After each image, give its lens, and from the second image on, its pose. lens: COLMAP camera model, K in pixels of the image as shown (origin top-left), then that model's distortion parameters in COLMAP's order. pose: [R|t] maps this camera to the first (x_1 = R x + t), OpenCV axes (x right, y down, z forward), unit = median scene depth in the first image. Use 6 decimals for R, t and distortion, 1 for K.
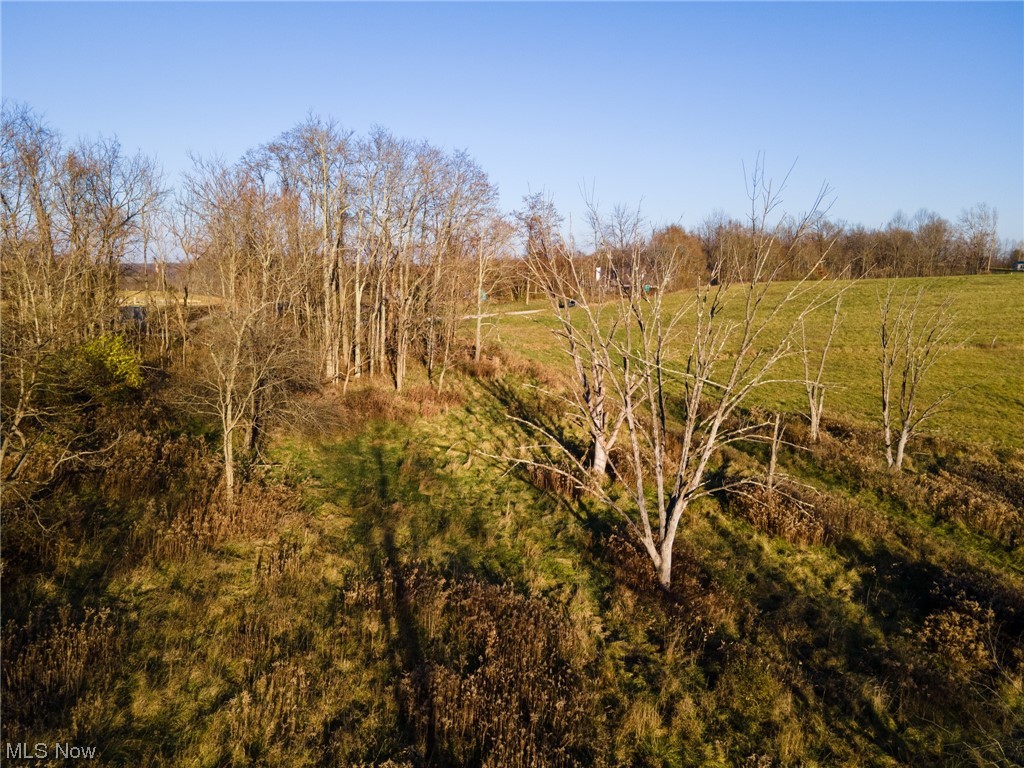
lens RADIAL K [[714.4, 0, 512.0], [0, 714.4, 384.0], [0, 0, 1]] dist [-0.000185, 0.003008]
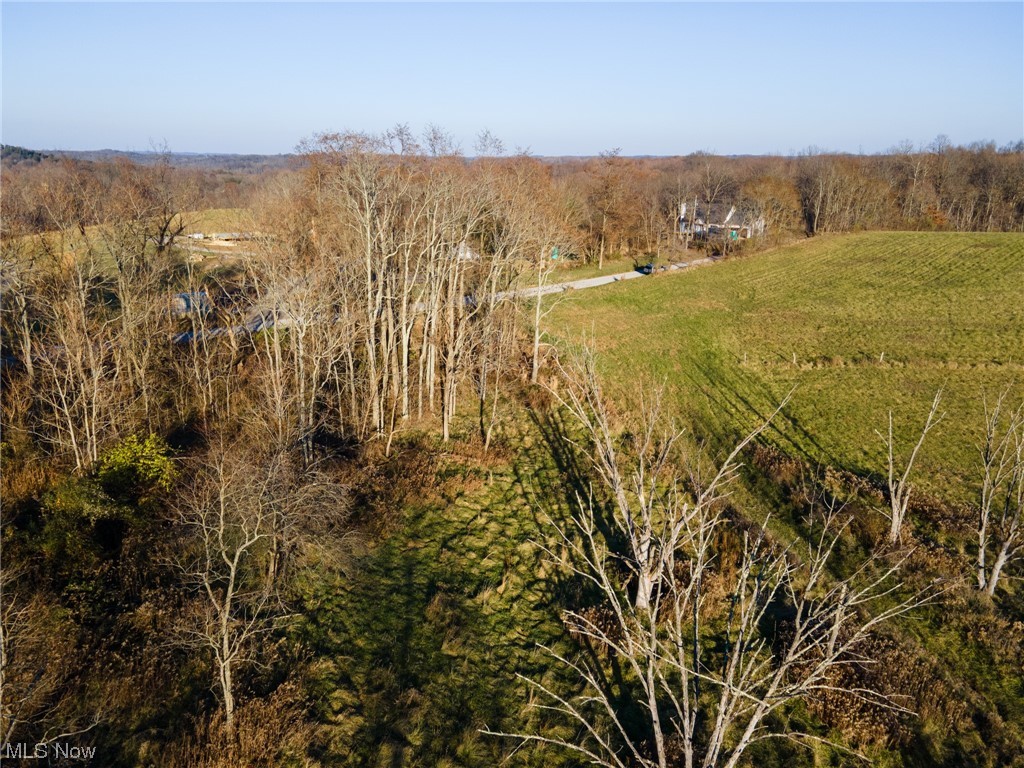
lens RADIAL K [[715.8, 0, 513.0], [0, 715.8, 359.8], [0, 0, 1]] dist [0.002239, -0.006591]
pose [[0.993053, 0.033479, -0.112807, 0.043575], [-0.019330, 0.992062, 0.124257, -0.265880], [0.116071, -0.121213, 0.985817, 0.092887]]
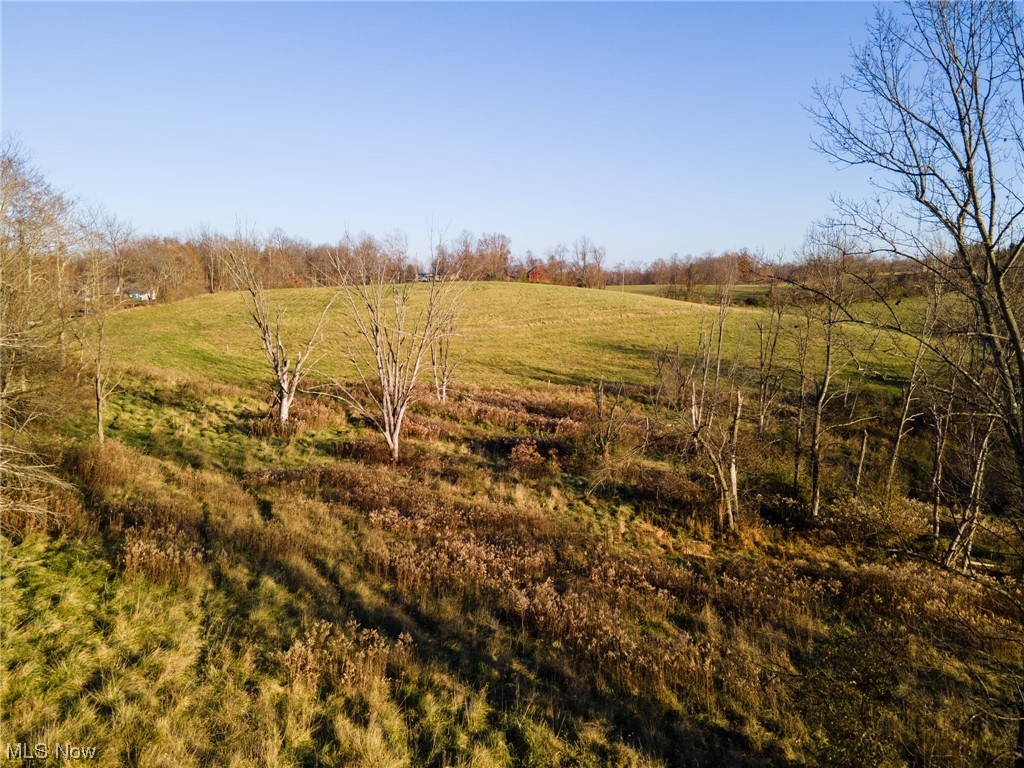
lens RADIAL K [[714.4, 0, 512.0], [0, 714.4, 384.0], [0, 0, 1]] dist [-0.000185, 0.003008]
pose [[0.720821, -0.099082, 0.686003, -0.442030], [0.108965, 0.993622, 0.029017, 0.048849], [-0.684503, 0.053834, 0.727020, -0.267317]]
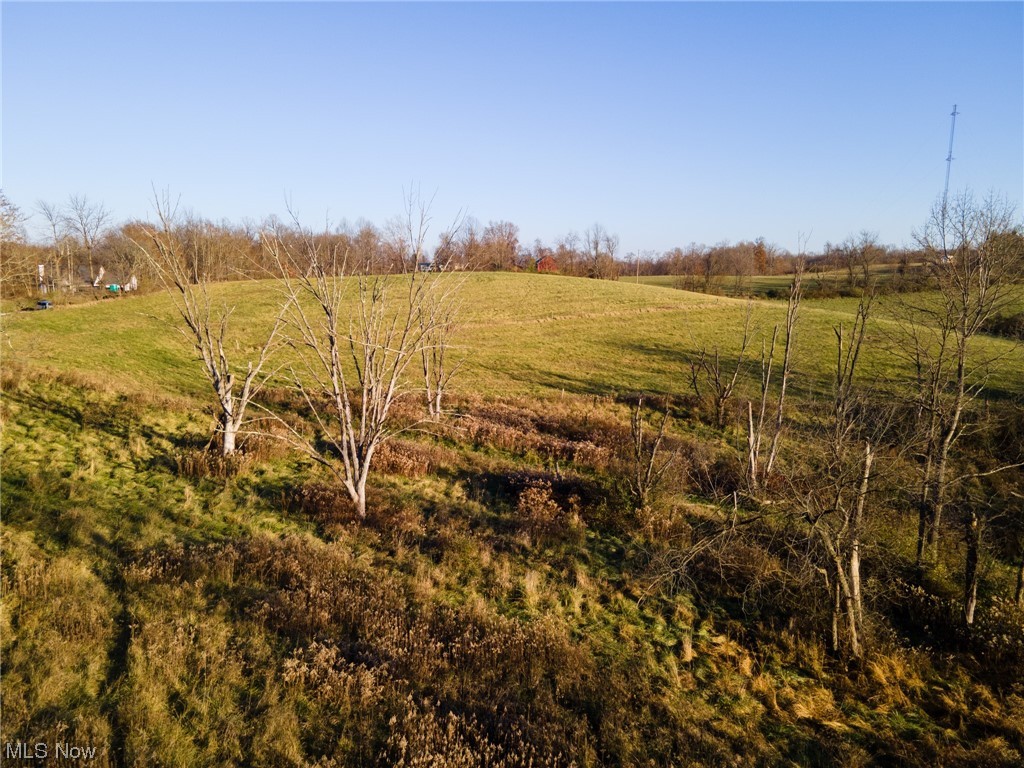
lens RADIAL K [[714.4, 0, 512.0], [0, 714.4, 384.0], [0, 0, 1]] dist [-0.000185, 0.003008]
pose [[0.727824, -0.105337, 0.677626, -0.250674], [0.104909, 0.993604, 0.041775, 0.014423], [-0.677692, 0.040684, 0.734220, -0.068539]]
